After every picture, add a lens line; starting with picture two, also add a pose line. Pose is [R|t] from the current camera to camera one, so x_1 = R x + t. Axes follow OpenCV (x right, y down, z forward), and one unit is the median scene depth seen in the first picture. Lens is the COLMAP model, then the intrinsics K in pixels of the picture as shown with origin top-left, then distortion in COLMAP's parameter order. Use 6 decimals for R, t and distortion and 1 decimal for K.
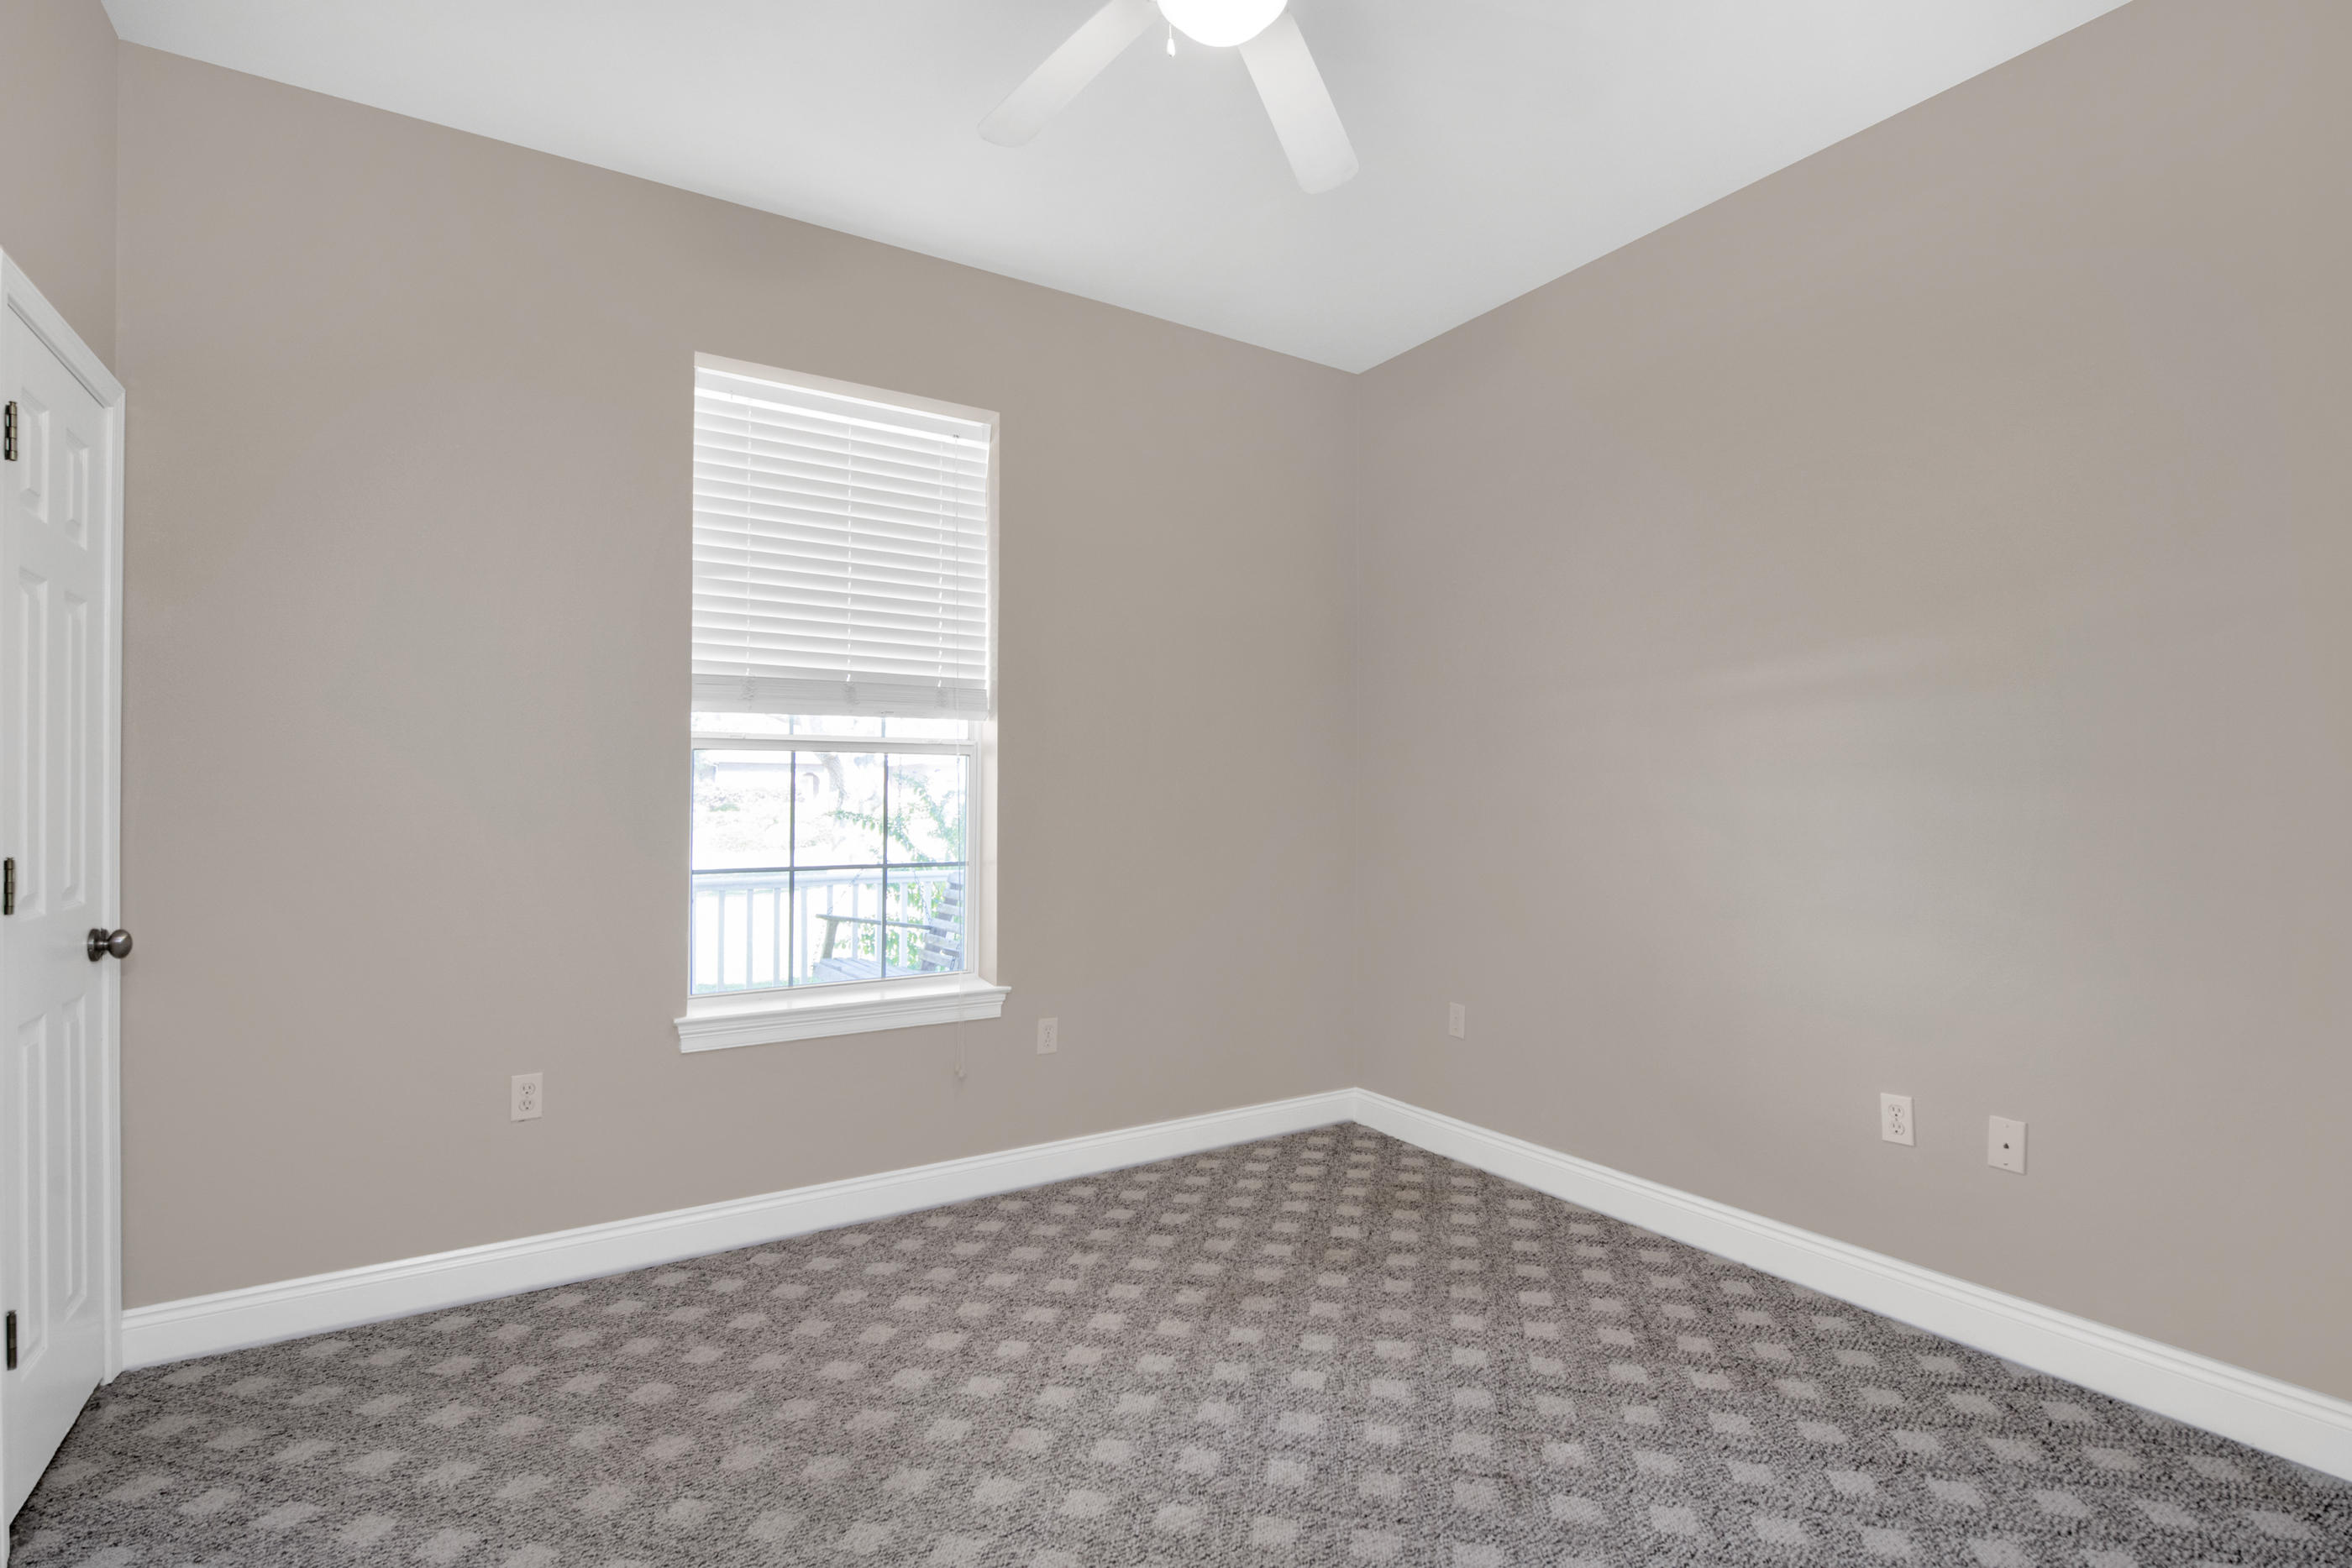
lens RADIAL K [[1131.3, 0, 1126.4], [0, 1131.3, 797.6], [0, 0, 1]] dist [-0.003309, -0.001808]
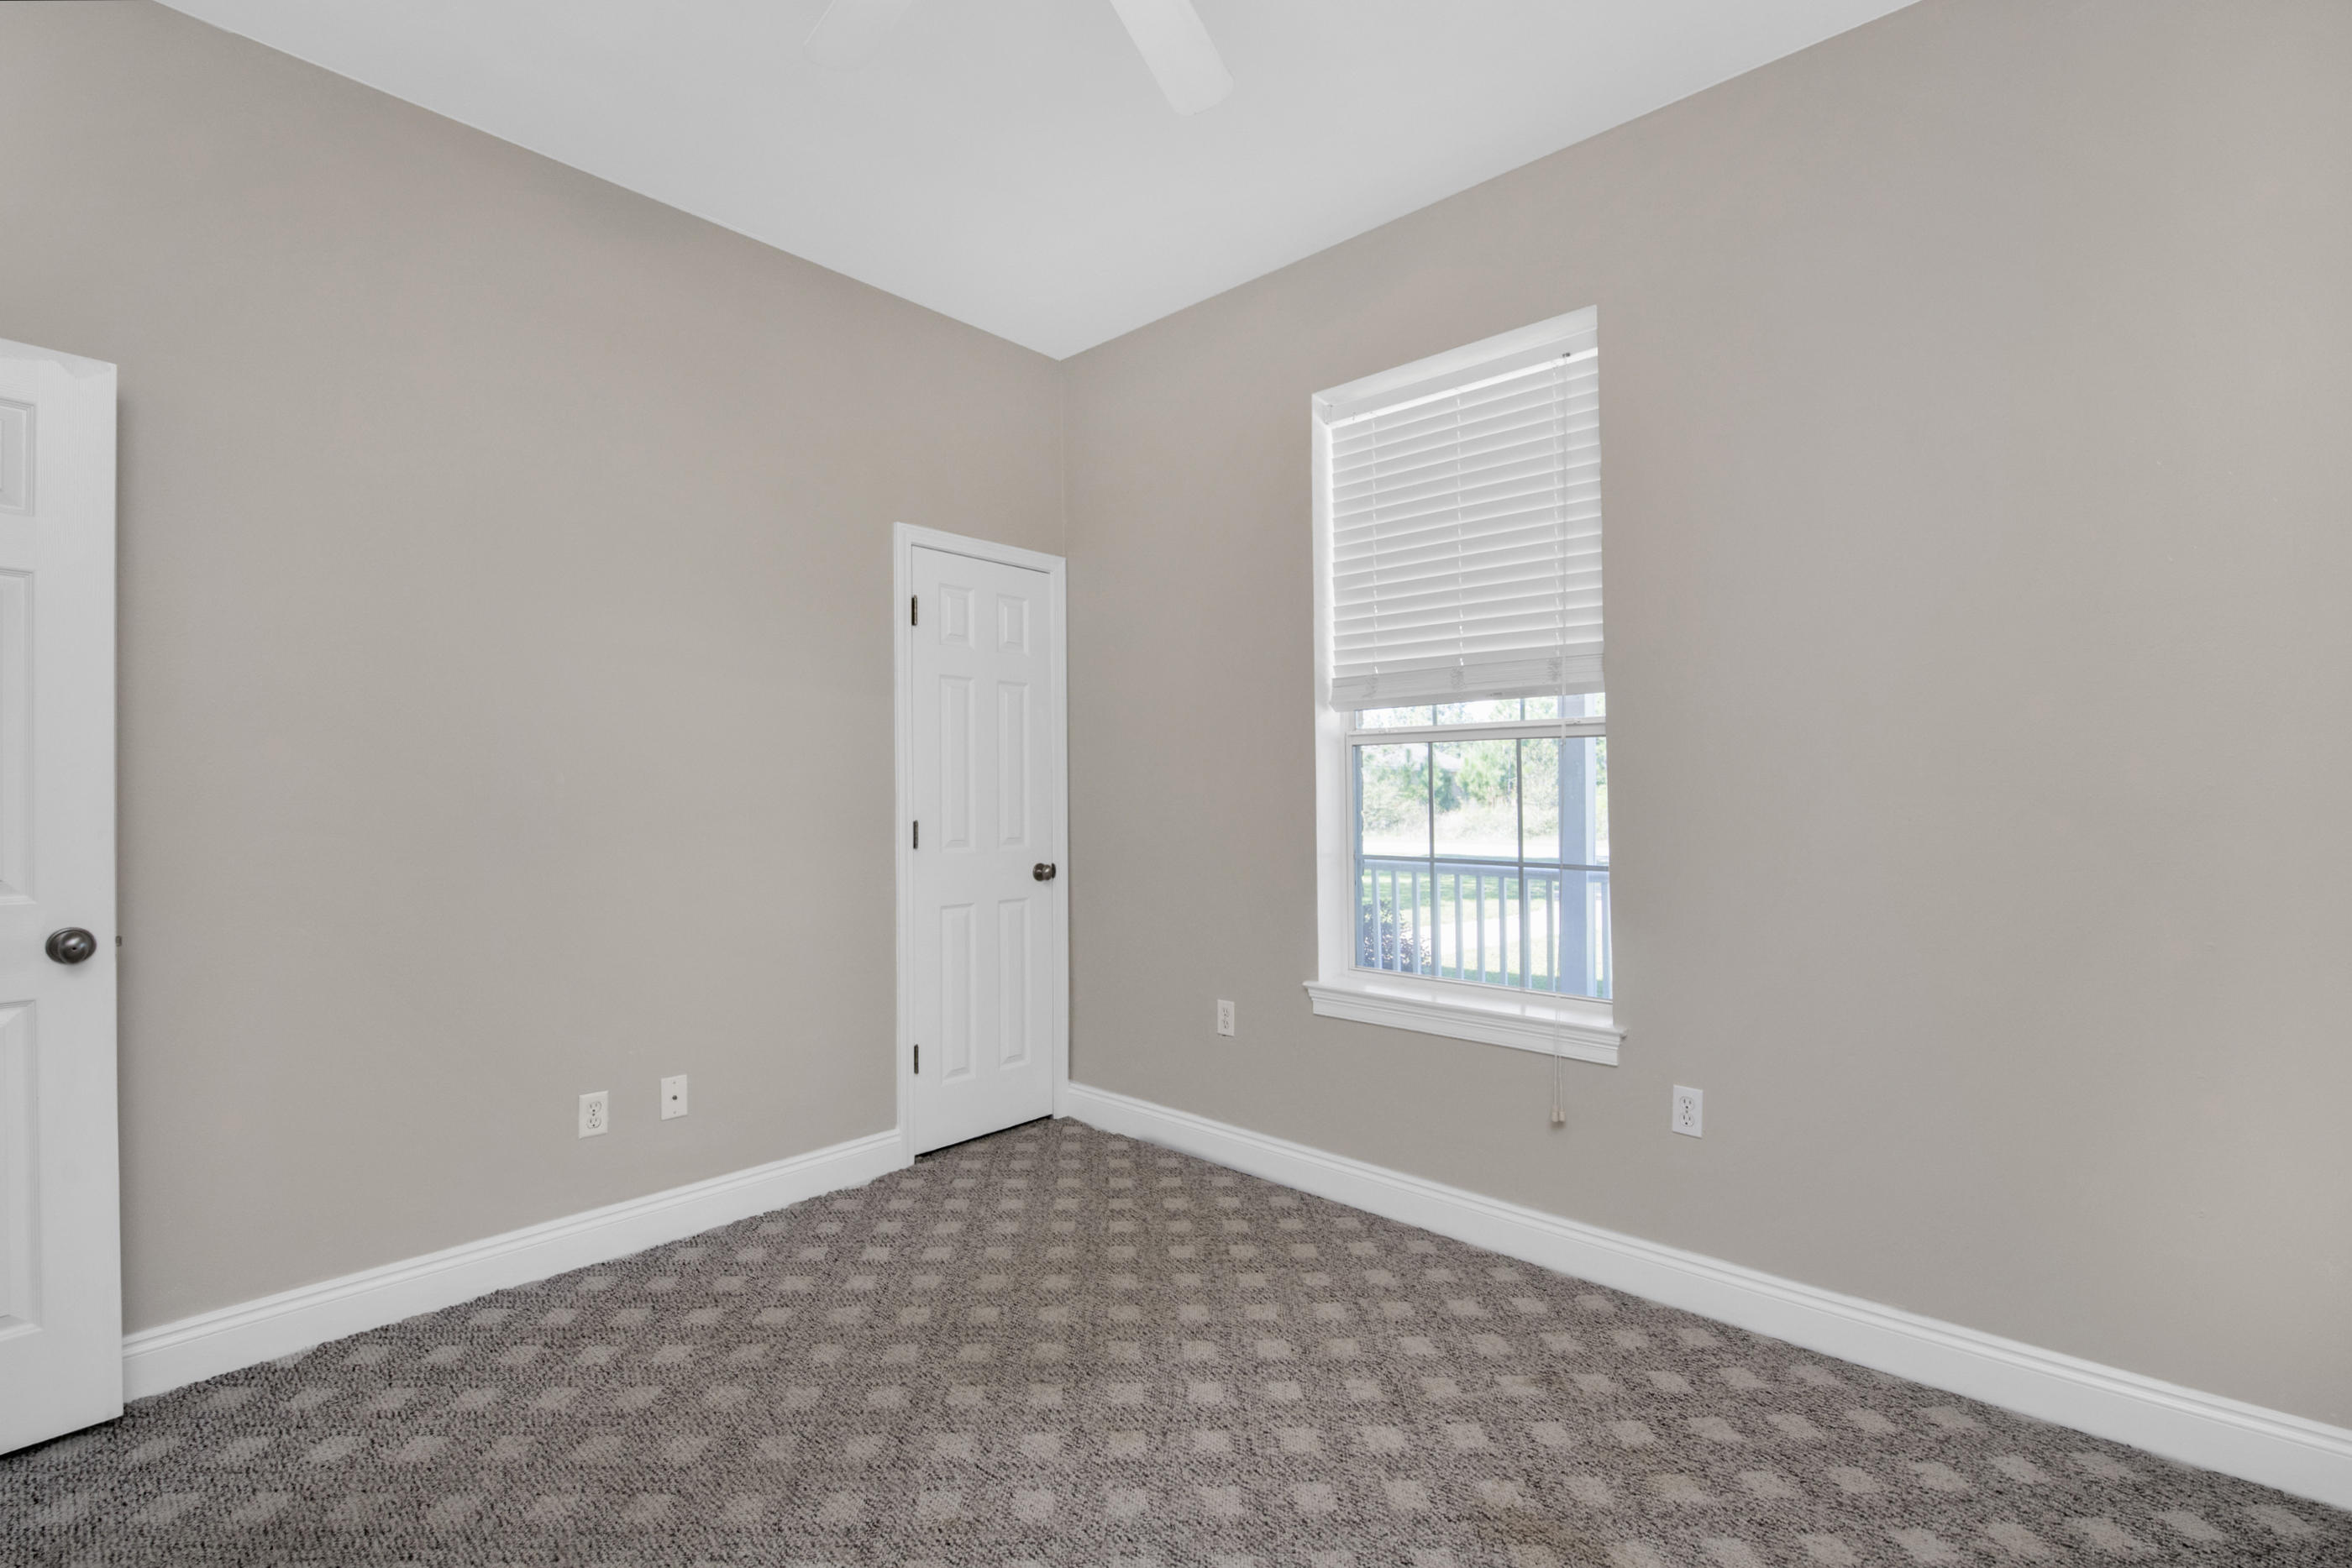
lens RADIAL K [[1032.2, 0, 1167.7], [0, 1032.2, 794.7], [0, 0, 1]] dist [-0.009562, -0.002210]
pose [[0.270816, 0.001835, -0.962629, 0.595450], [0.003001, 0.999992, 0.002751, 0.002271], [0.962627, -0.003634, 0.270808, 0.605323]]
